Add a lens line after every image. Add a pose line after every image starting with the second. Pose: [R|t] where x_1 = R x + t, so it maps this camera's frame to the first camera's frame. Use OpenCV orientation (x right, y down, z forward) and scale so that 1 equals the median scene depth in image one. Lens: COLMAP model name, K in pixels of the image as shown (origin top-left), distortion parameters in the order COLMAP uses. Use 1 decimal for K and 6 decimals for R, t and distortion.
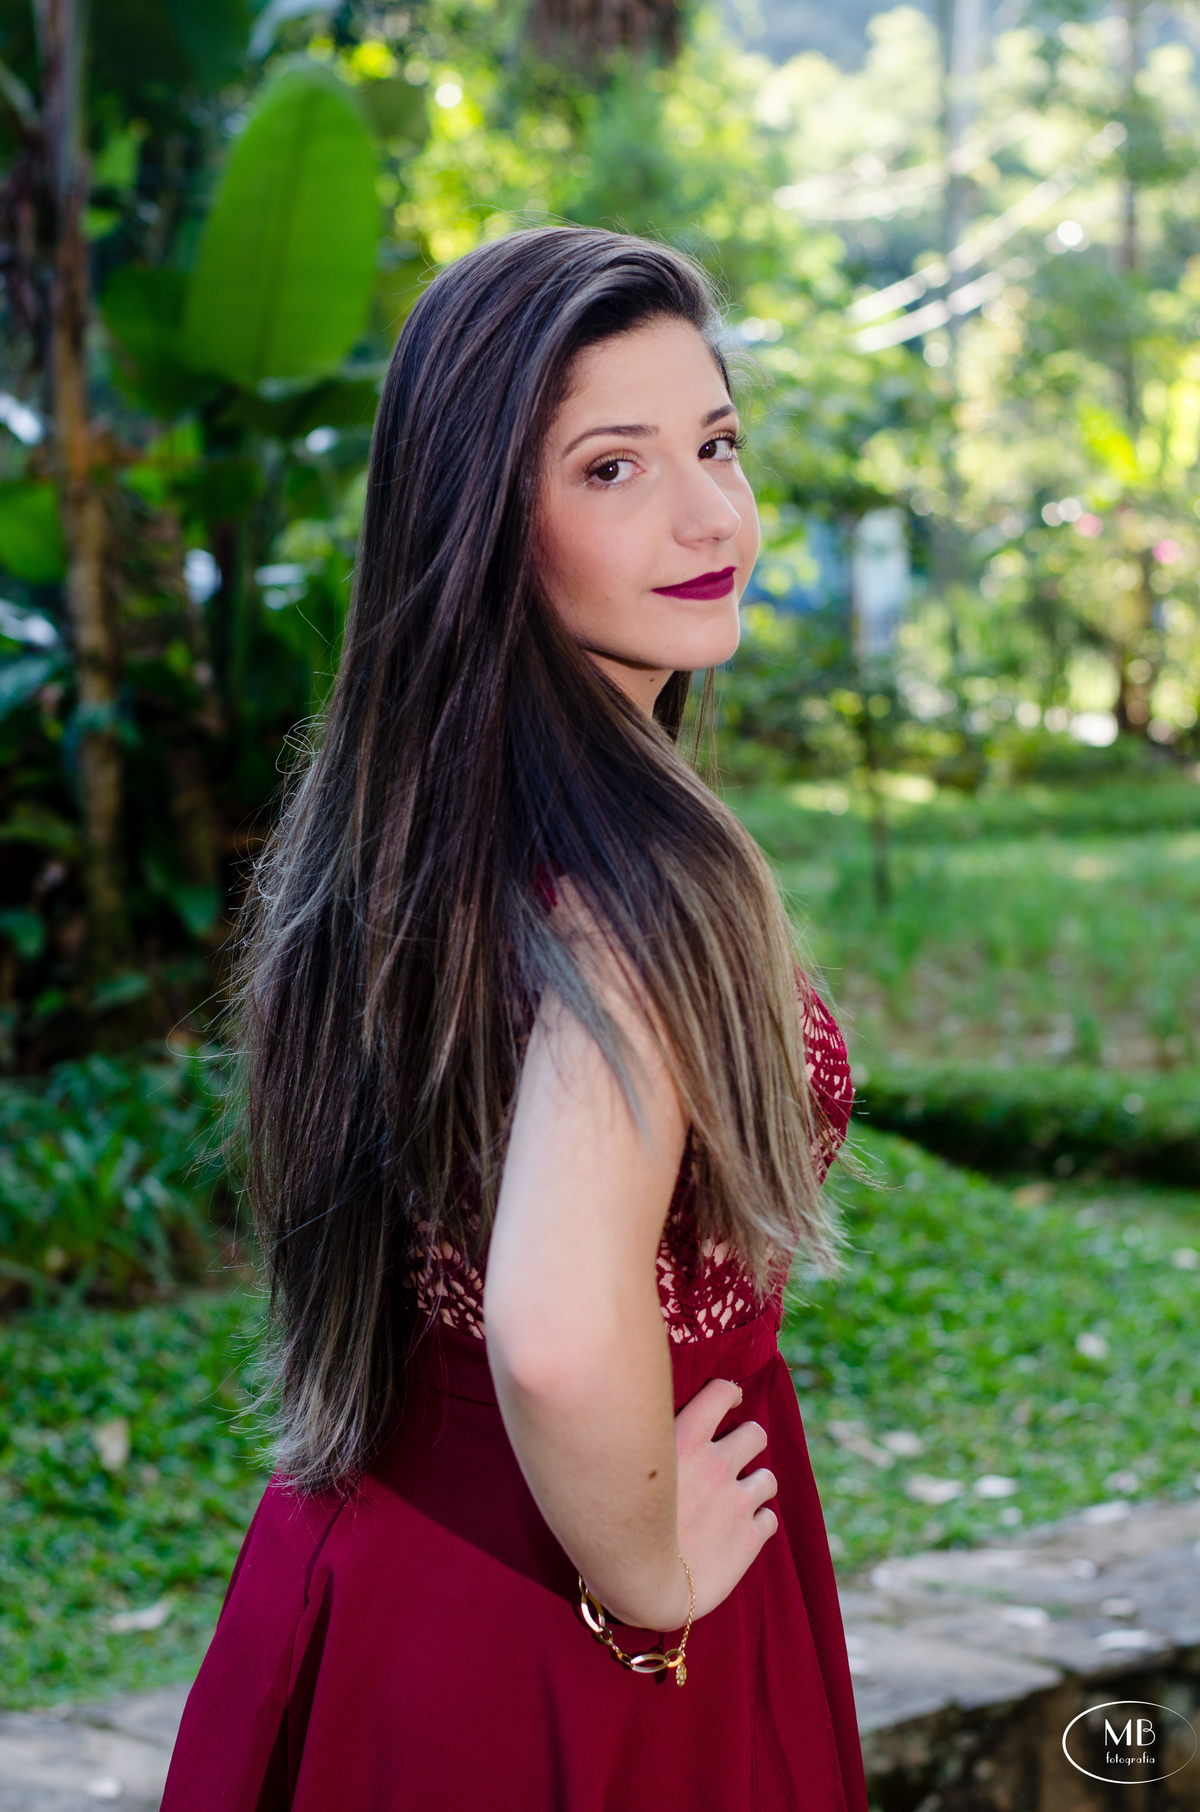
lens RADIAL K [[3933.4, 0, 600.0], [0, 3933.4, 906.0], [0, 0, 1]] dist [-0.143514, 0.229319]
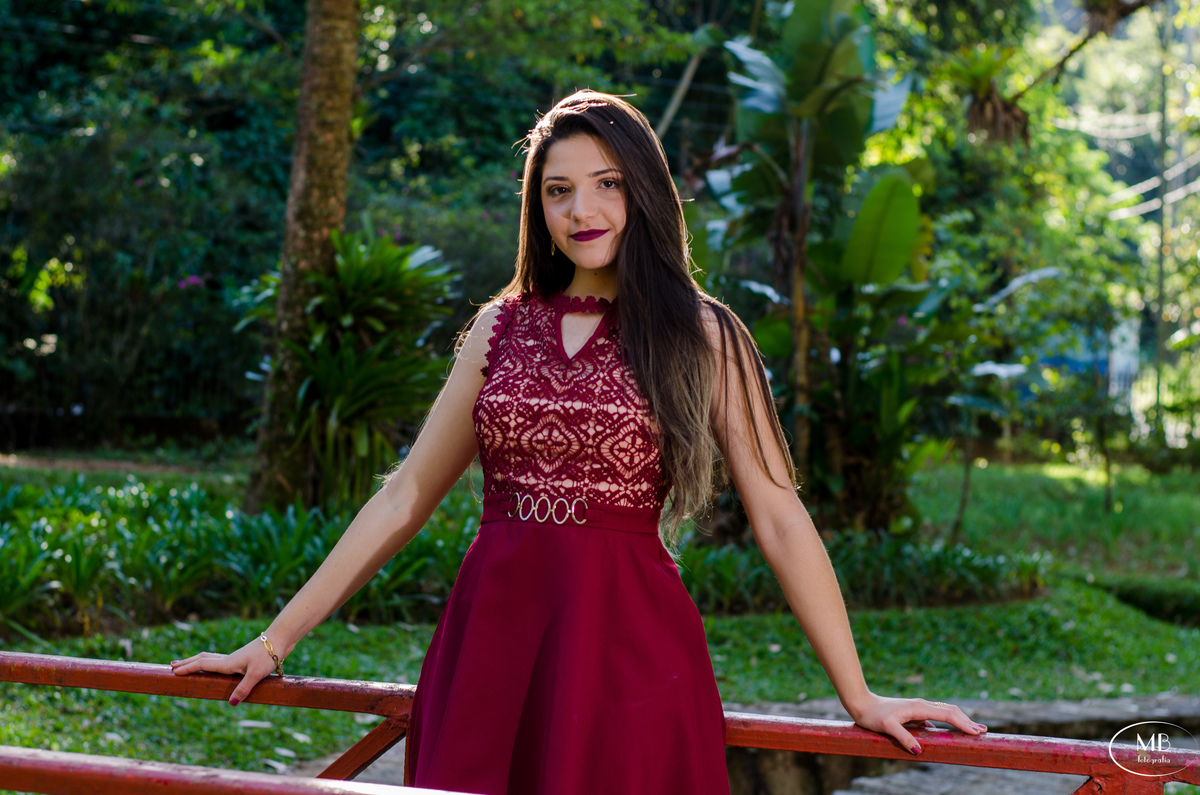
lens RADIAL K [[2604.9, 0, 600.0], [0, 2604.9, 397.5], [0, 0, 1]] dist [-0.143514, 0.229319]
pose [[0.990776, 0.036703, -0.130447, -0.030815], [-0.044172, 0.997518, -0.054831, 0.040903], [0.128111, 0.060088, 0.989938, -0.675873]]
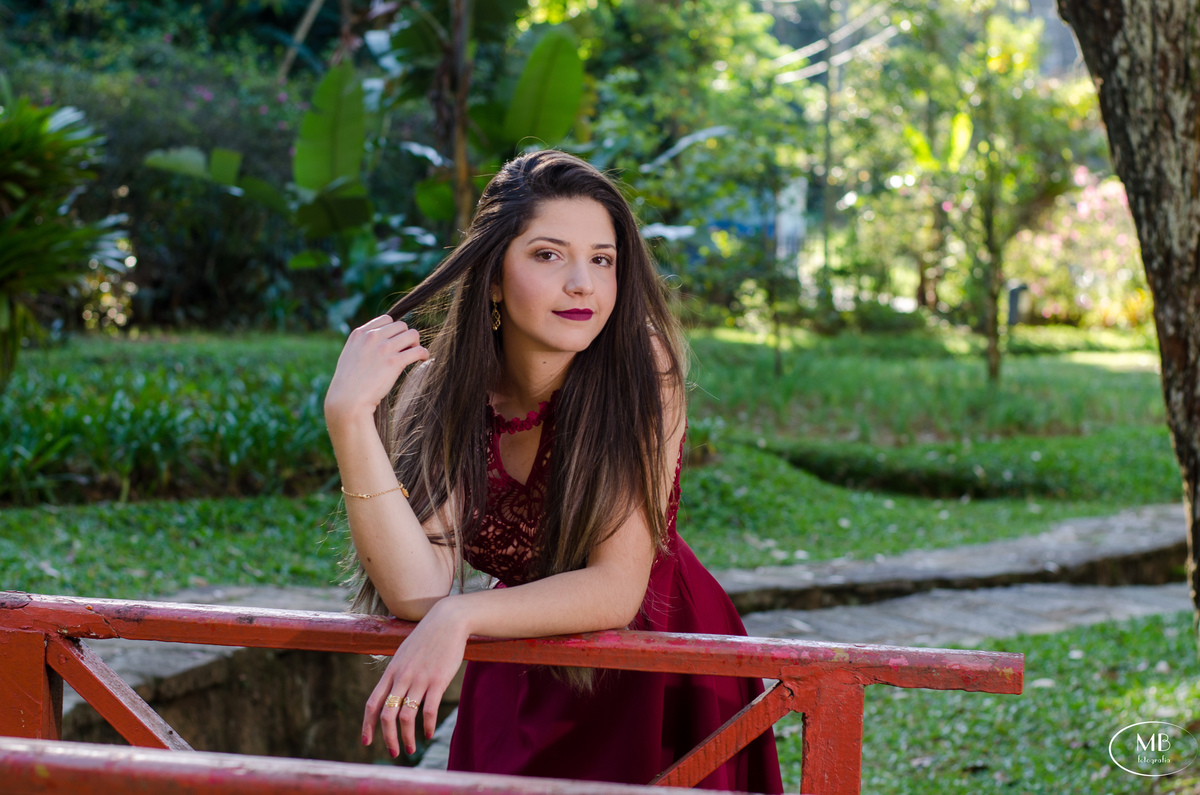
lens RADIAL K [[2604.9, 0, 600.0], [0, 2604.9, 397.5], [0, 0, 1]] dist [-0.143514, 0.229319]
pose [[0.999679, 0.025182, -0.002872, -0.029976], [-0.025208, 0.999640, -0.009163, 0.040264], [0.002640, 0.009233, 0.999954, -0.628013]]
